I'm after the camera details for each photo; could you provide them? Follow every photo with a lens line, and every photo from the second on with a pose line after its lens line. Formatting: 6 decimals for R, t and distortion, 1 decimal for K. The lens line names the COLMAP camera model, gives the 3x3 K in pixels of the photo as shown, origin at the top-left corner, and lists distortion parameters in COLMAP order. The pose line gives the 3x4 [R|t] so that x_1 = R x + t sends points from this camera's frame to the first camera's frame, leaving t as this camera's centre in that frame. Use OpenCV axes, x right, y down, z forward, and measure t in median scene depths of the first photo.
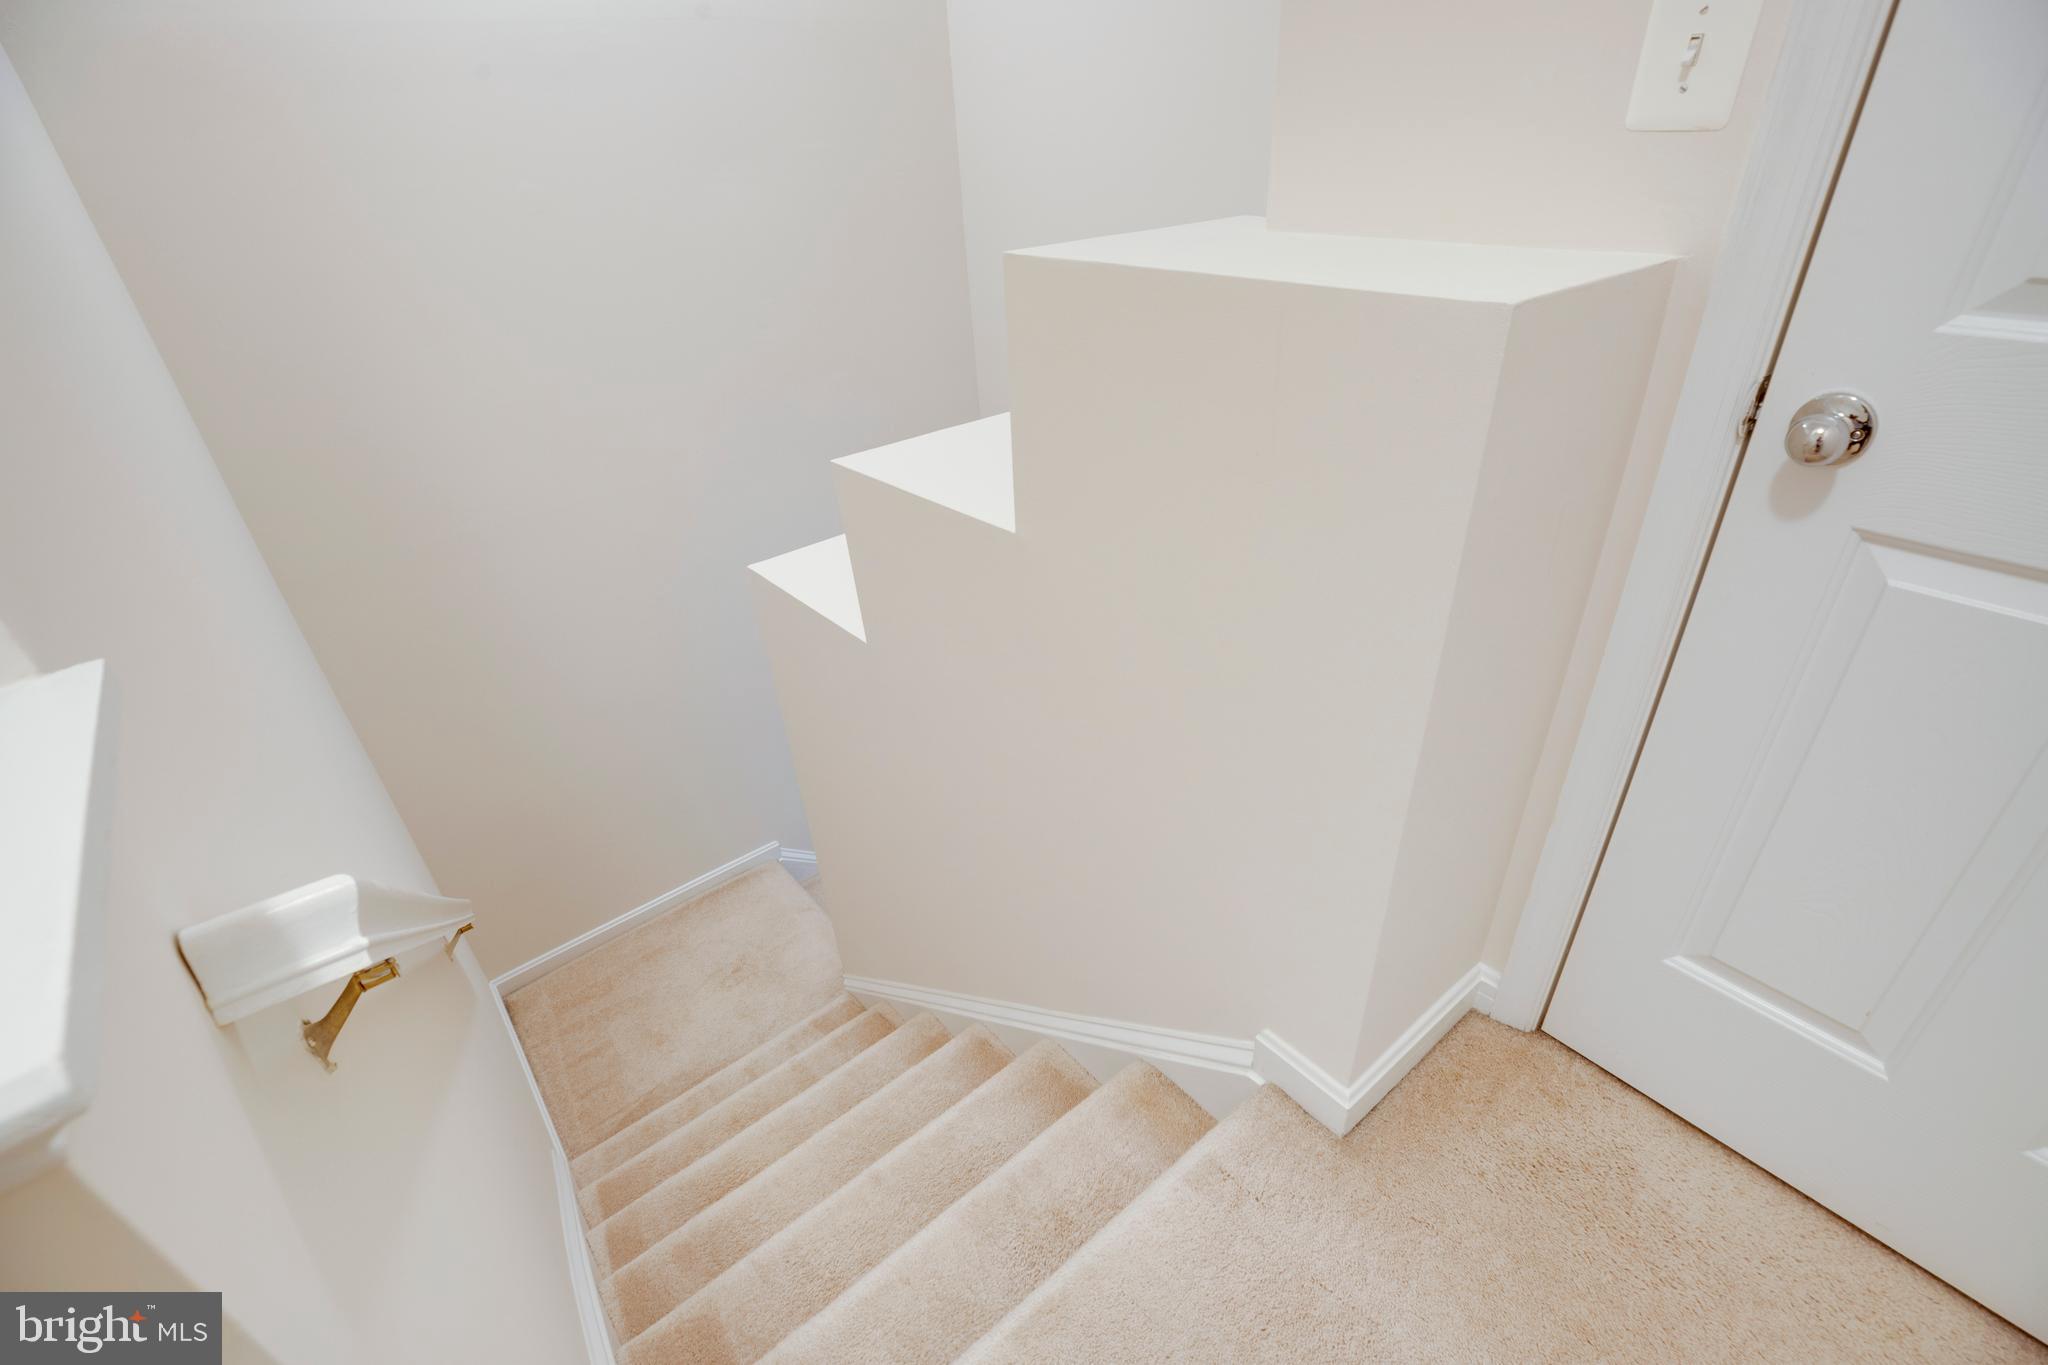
lens RADIAL K [[954.6, 0, 1020.3], [0, 954.6, 714.8], [0, 0, 1]] dist [-0.044198, 0.011874]
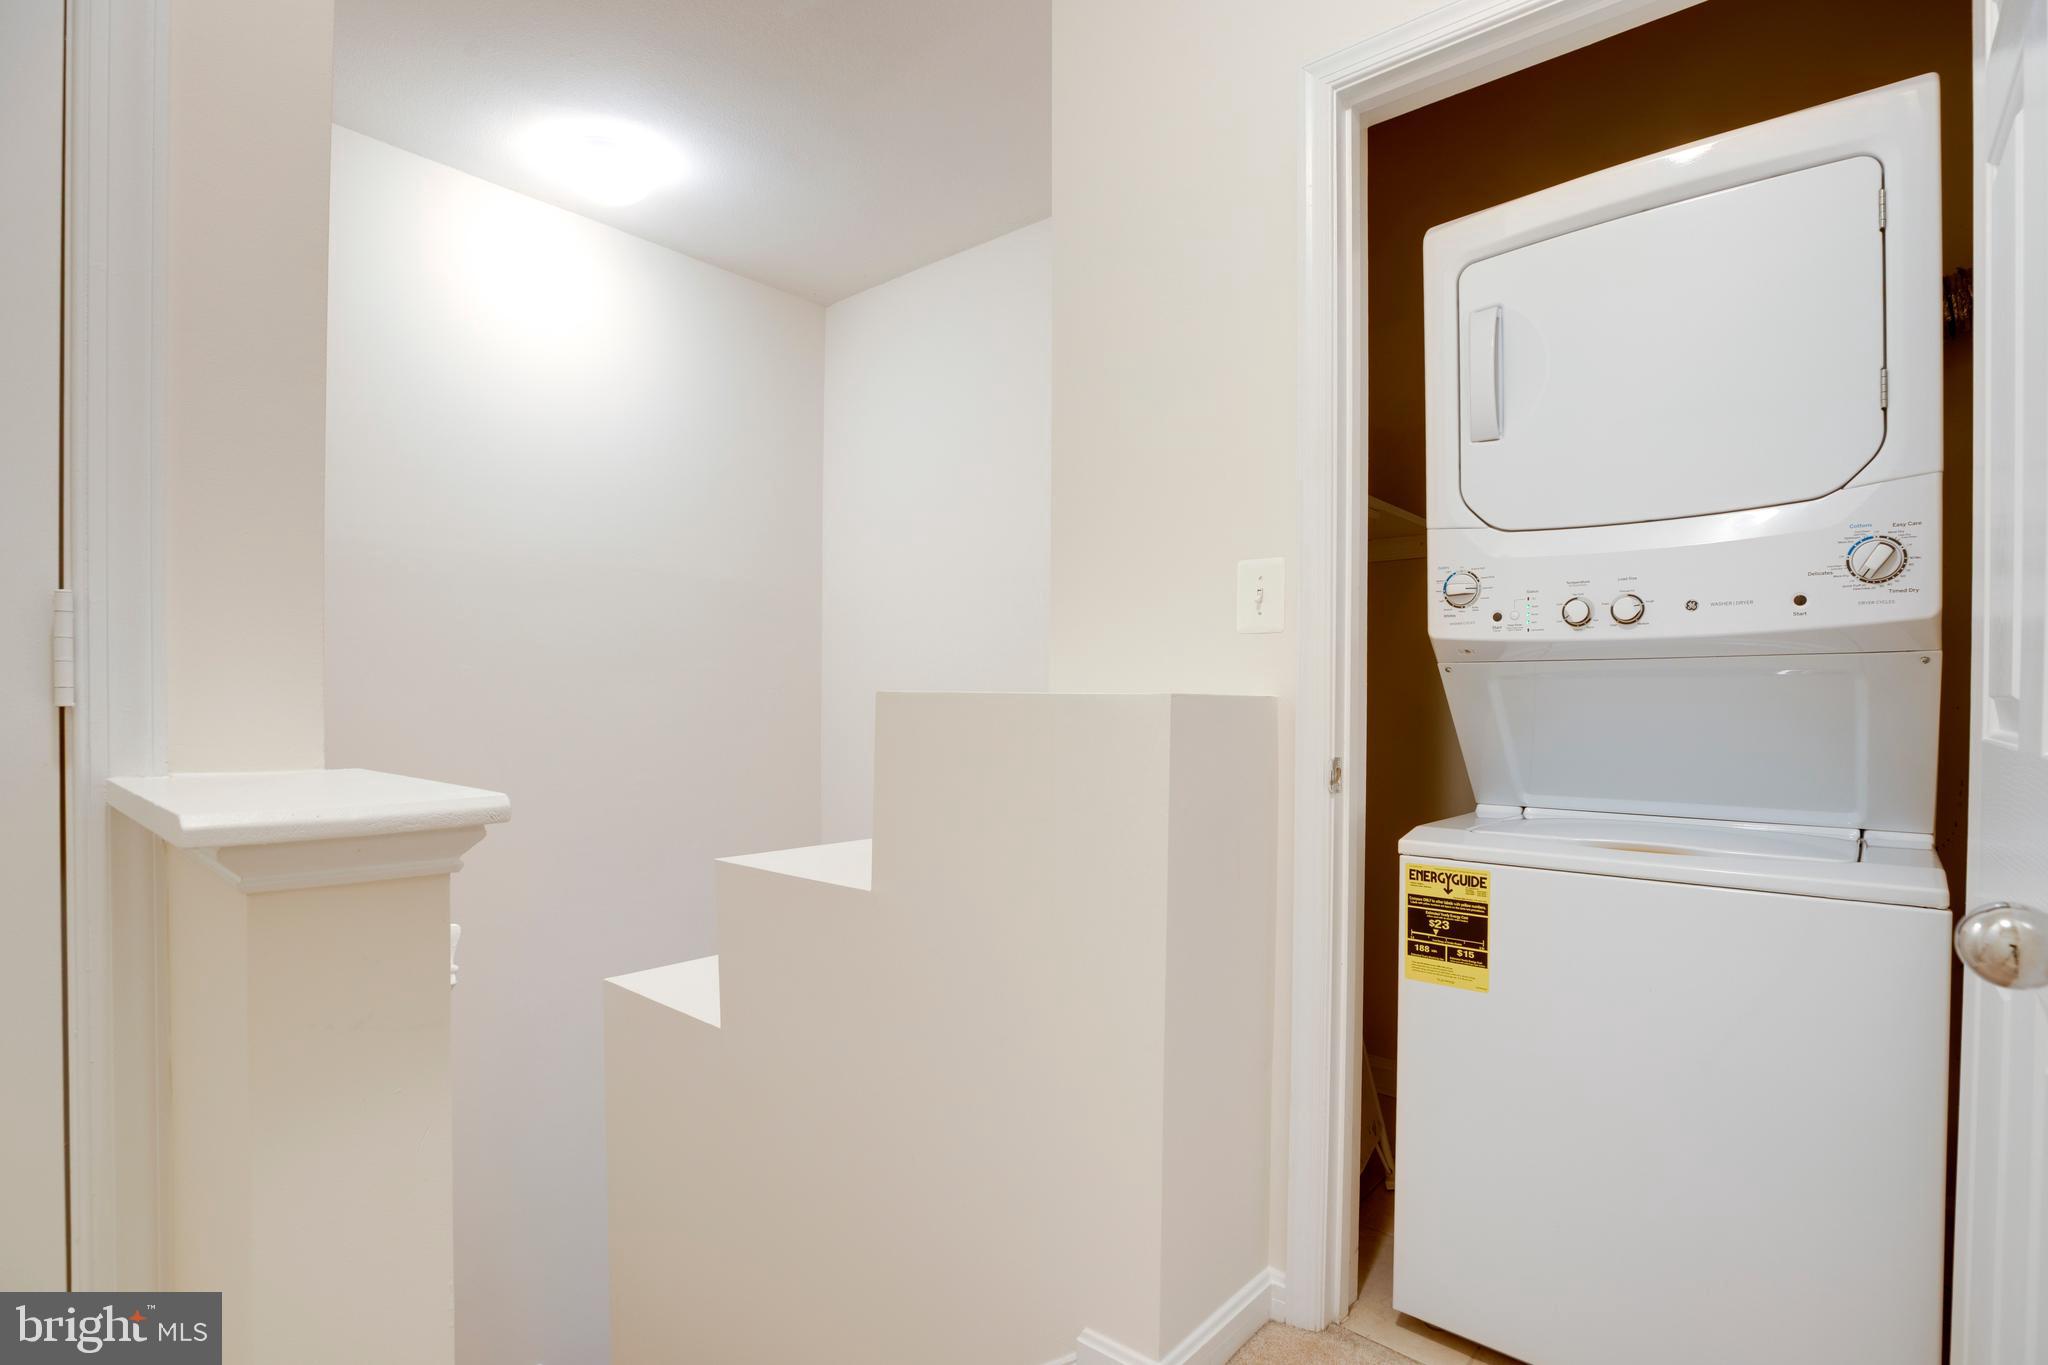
lens RADIAL K [[1001.7, 0, 1032.6], [0, 1001.7, 715.1], [0, 0, 1]] dist [-0.044316, 0.012049]
pose [[0.982953, 0.064239, 0.172271, -0.039513], [0.036296, 0.850737, -0.524337, 0.322943], [-0.180240, 0.521651, 0.833903, -0.294211]]
